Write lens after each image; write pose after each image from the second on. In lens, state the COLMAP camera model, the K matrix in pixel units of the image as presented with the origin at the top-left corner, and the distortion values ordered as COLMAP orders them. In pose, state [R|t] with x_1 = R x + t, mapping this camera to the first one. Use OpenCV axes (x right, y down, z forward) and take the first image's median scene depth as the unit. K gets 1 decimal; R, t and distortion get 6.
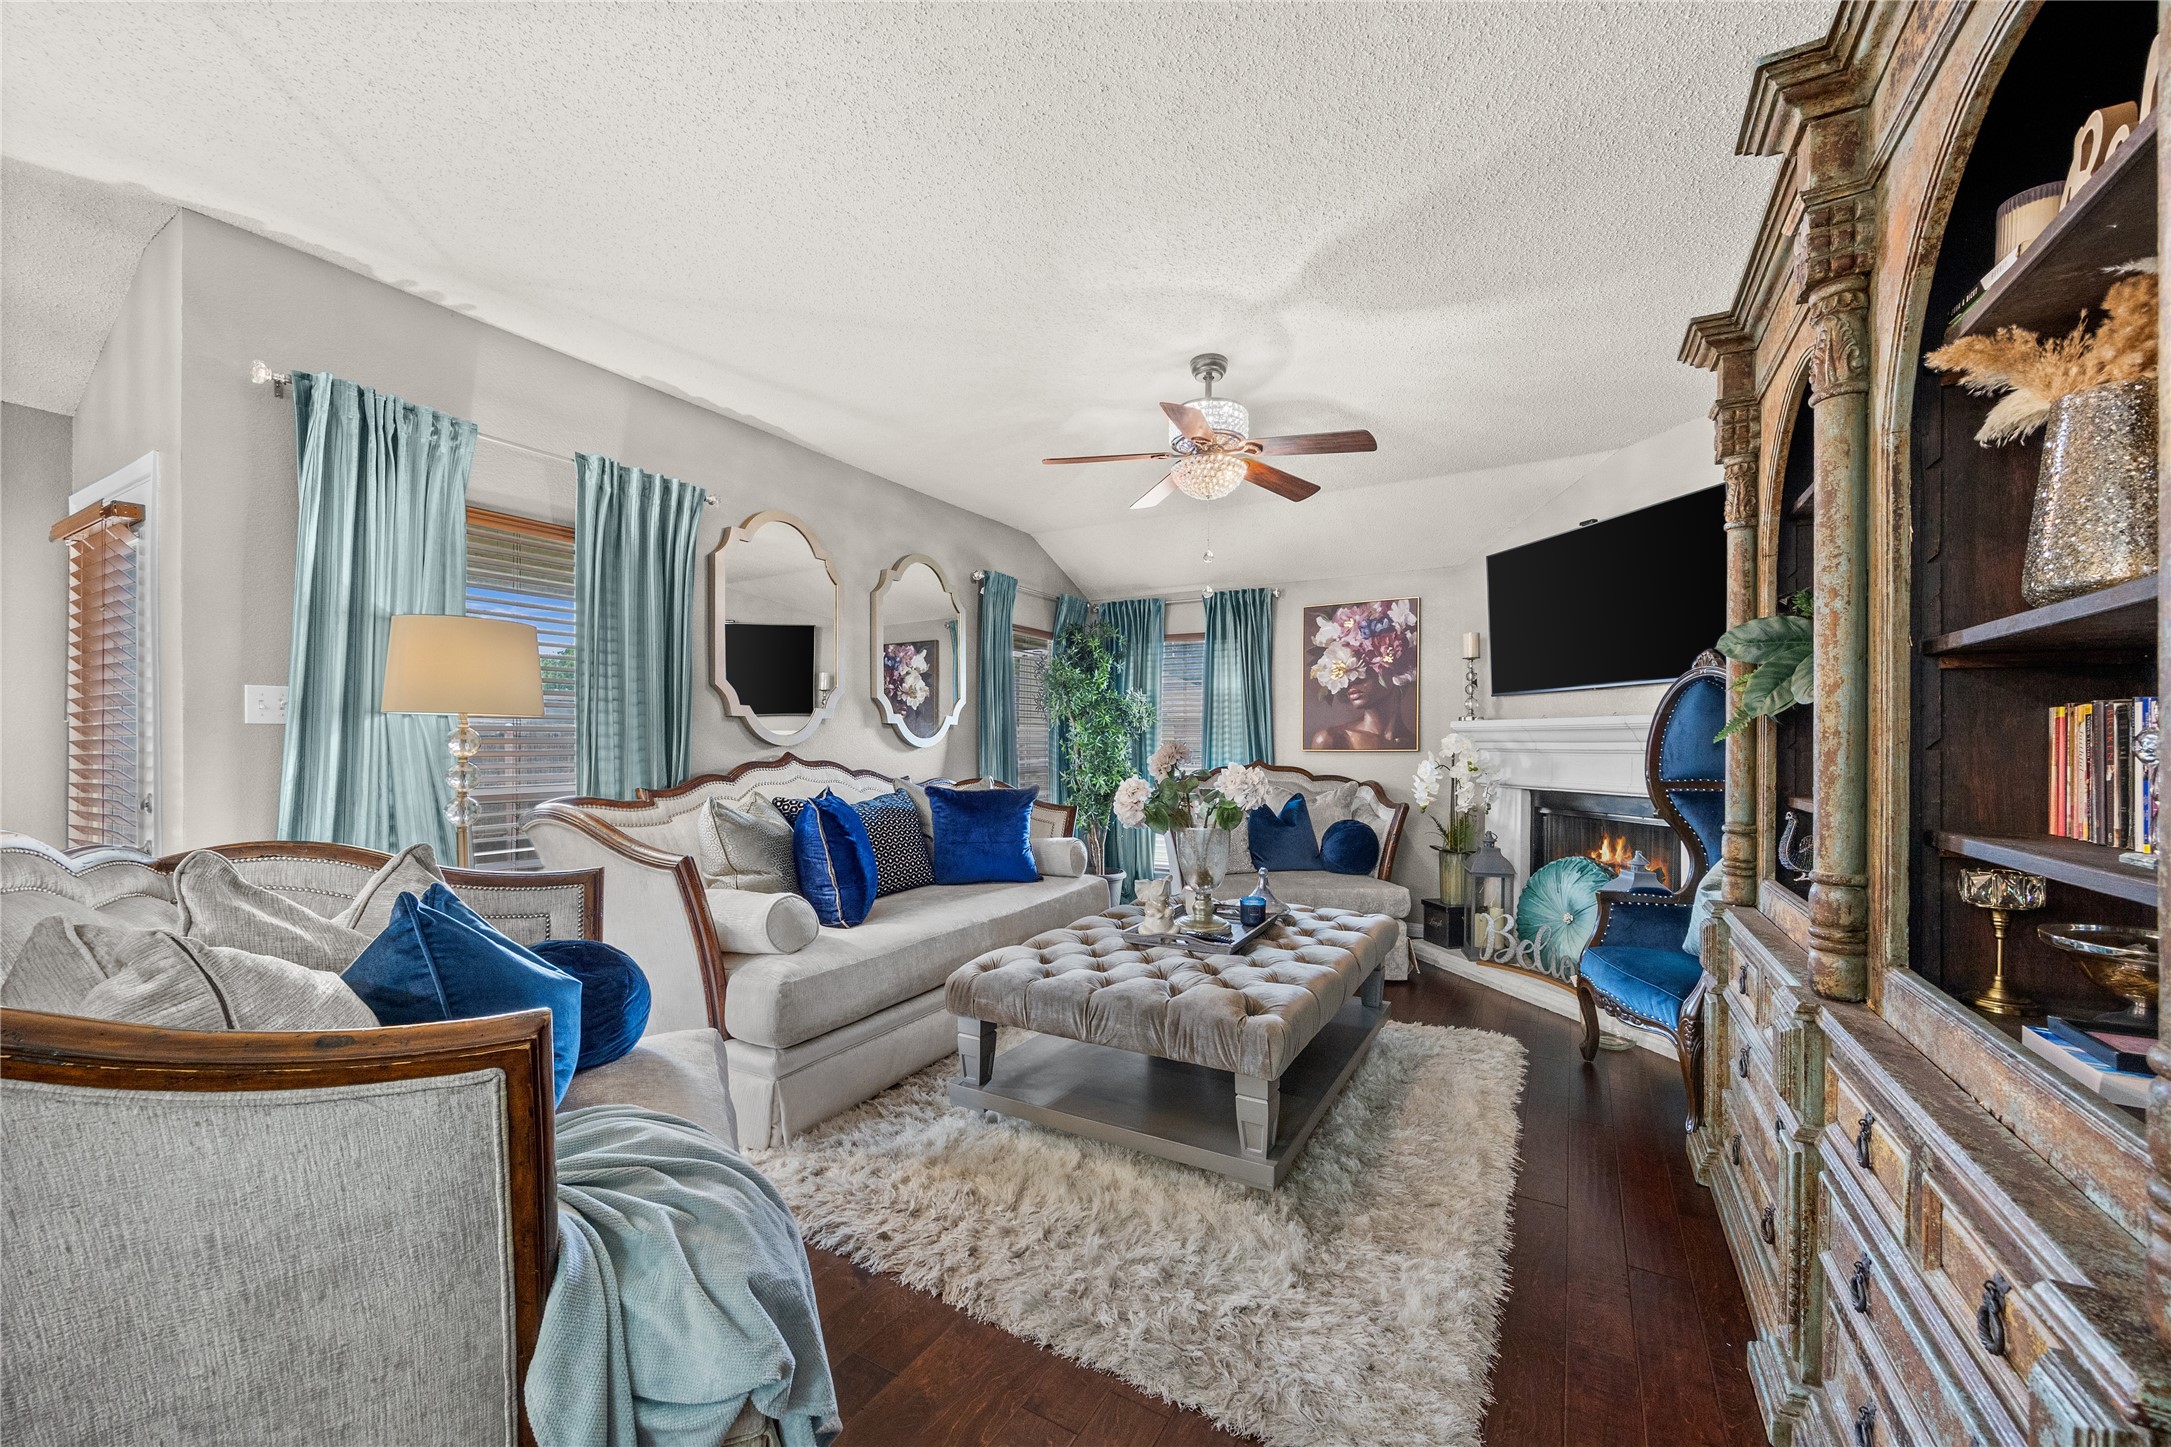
lens RADIAL K [[834.8, 0, 1089.8], [0, 834.8, 744.5], [0, 0, 1]] dist [-0.001178, -0.000134]
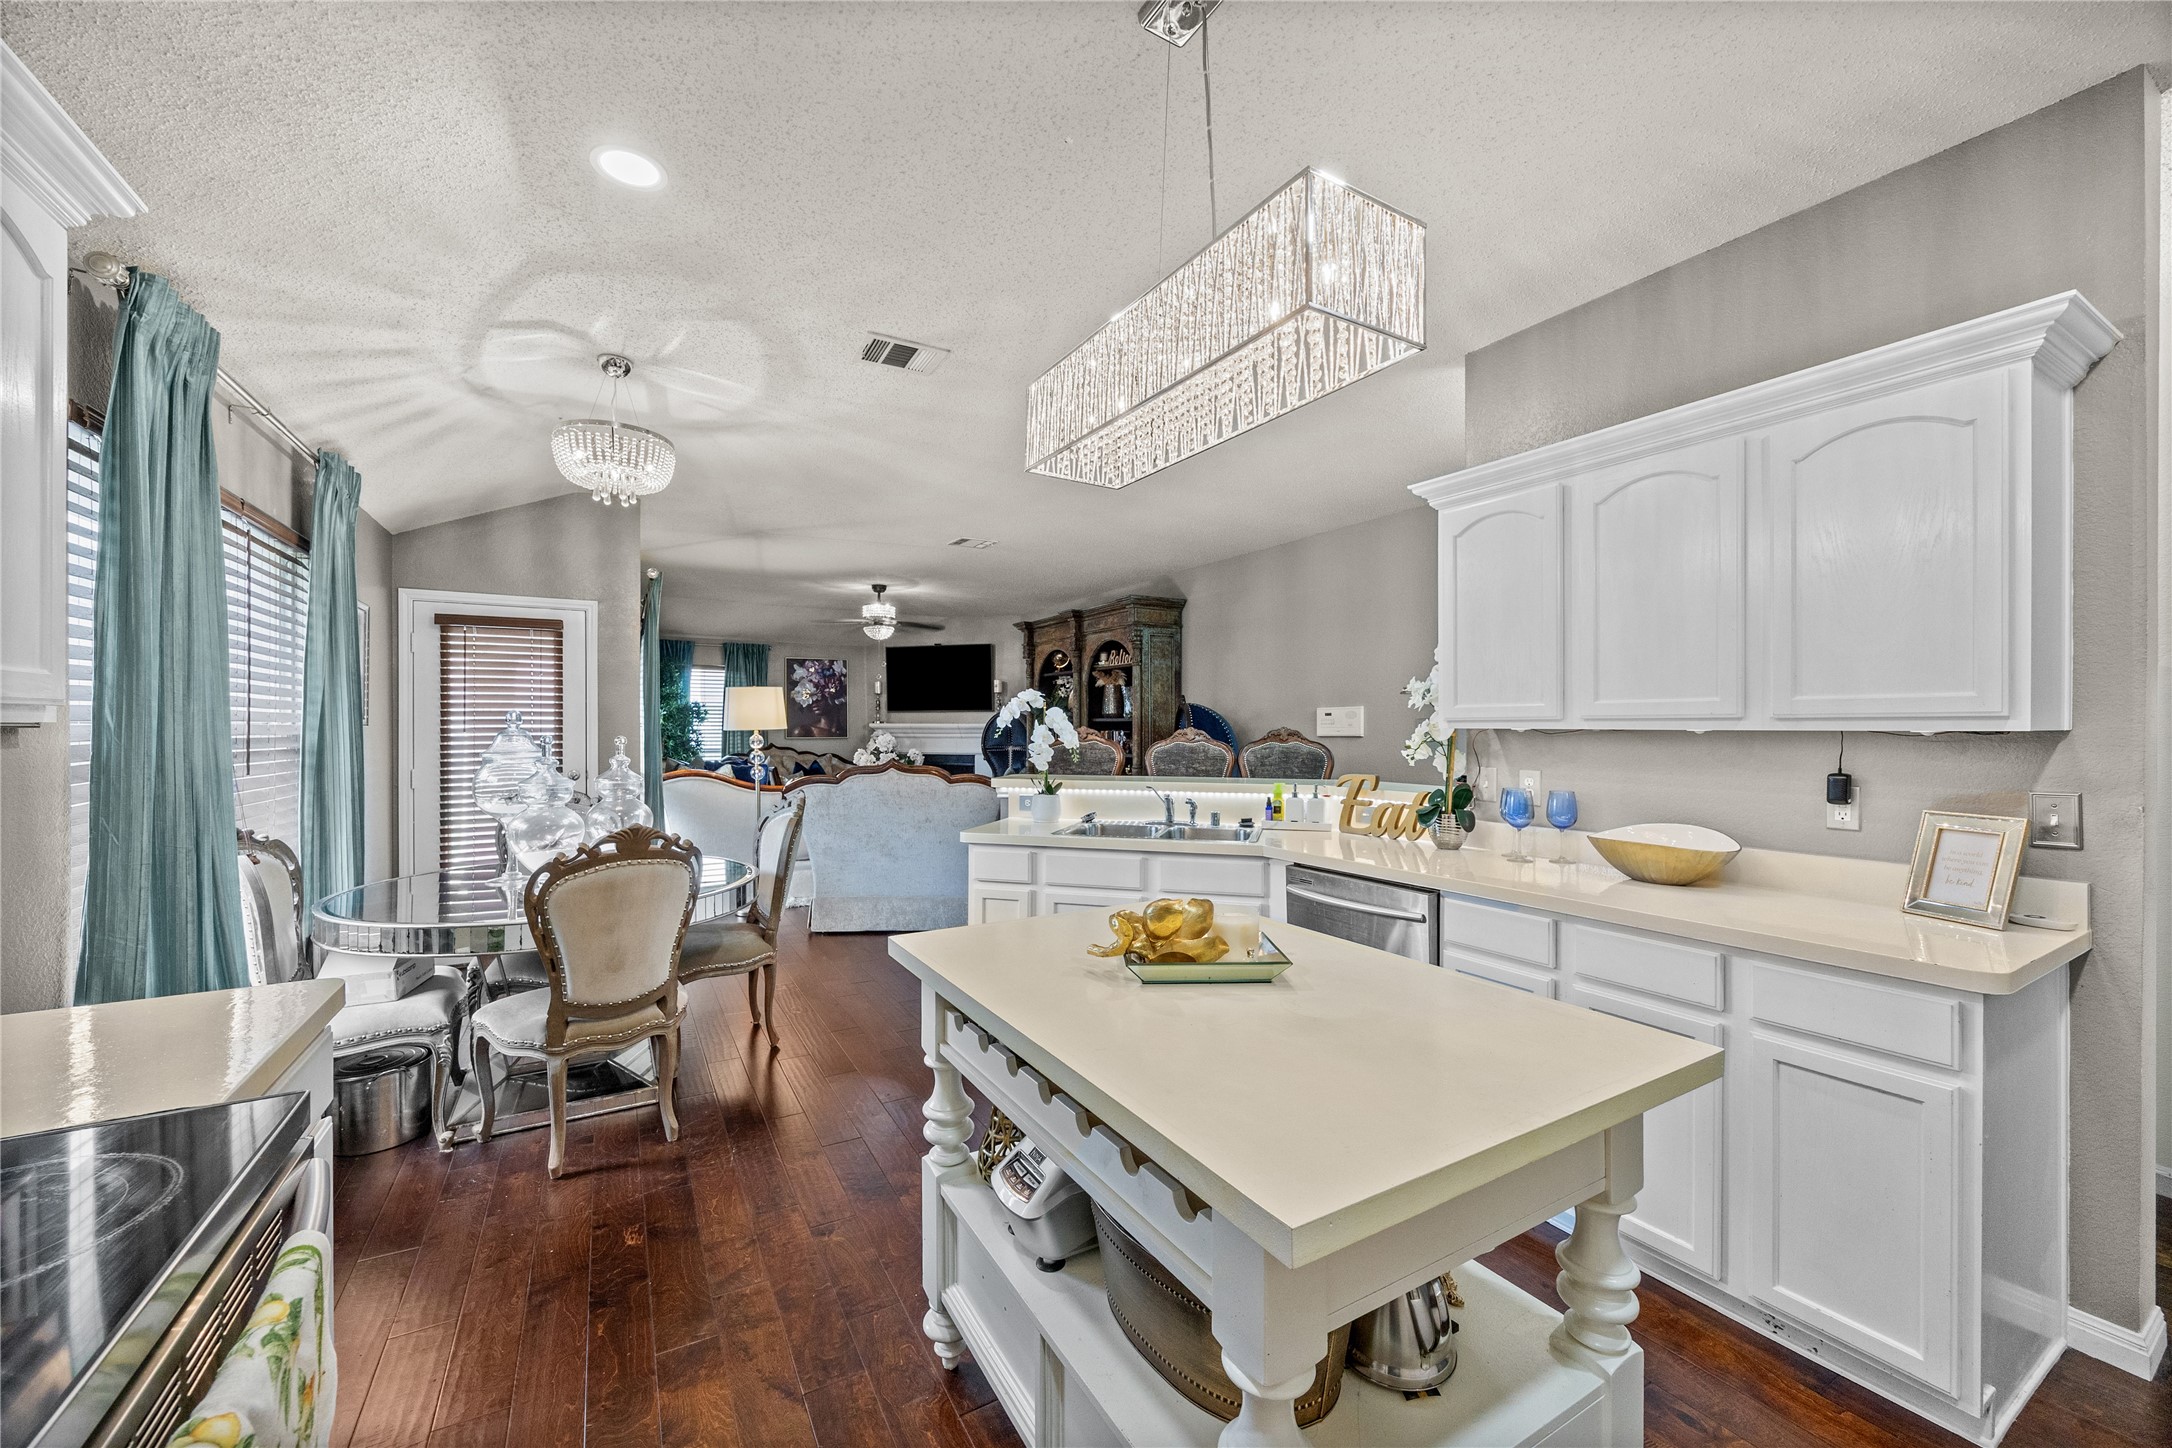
lens RADIAL K [[839.2, 0, 1086.0], [0, 839.2, 724.0], [0, 0, 1]] dist [0.000621, 0.000147]
pose [[0.503577, 0.001971, 0.863948, -1.392015], [0.000438, 0.999997, -0.002536, -0.025491], [-0.863950, 0.001656, 0.503575, -0.658491]]
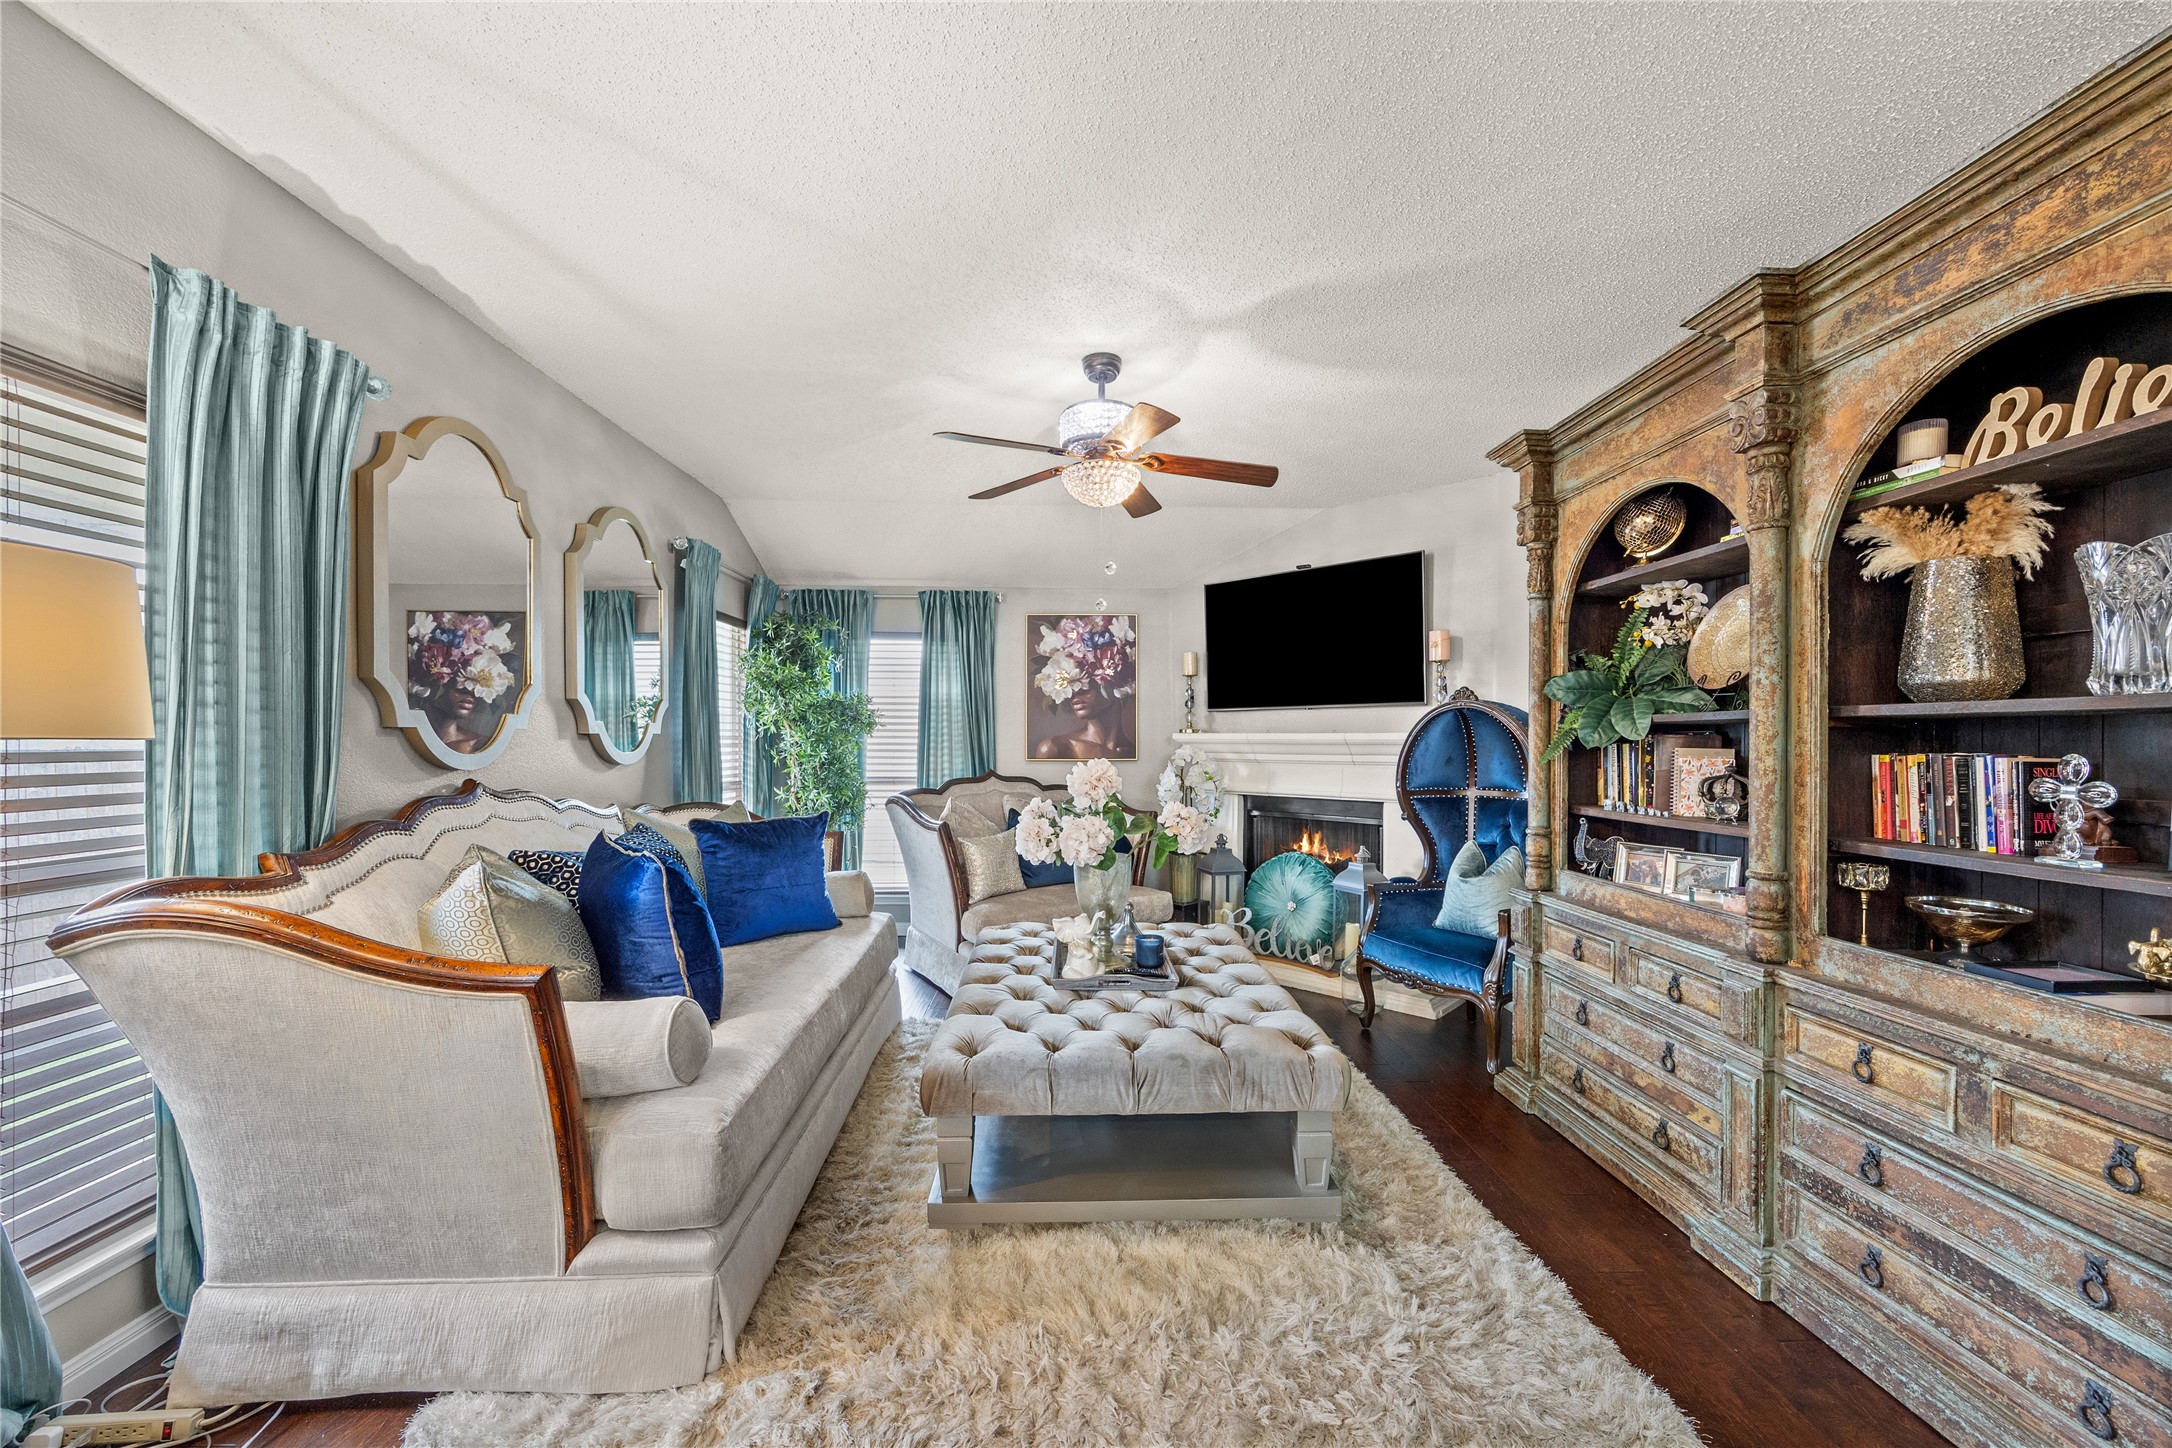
lens RADIAL K [[850.9, 0, 1096.1], [0, 850.9, 740.7], [0, 0, 1]] dist [-0.000426, 0.000170]
pose [[0.847474, 0.000787, 0.530837, -0.298890], [-0.001438, 0.999999, 0.000813, -0.023407], [-0.530836, -0.001452, 0.847474, 0.148054]]
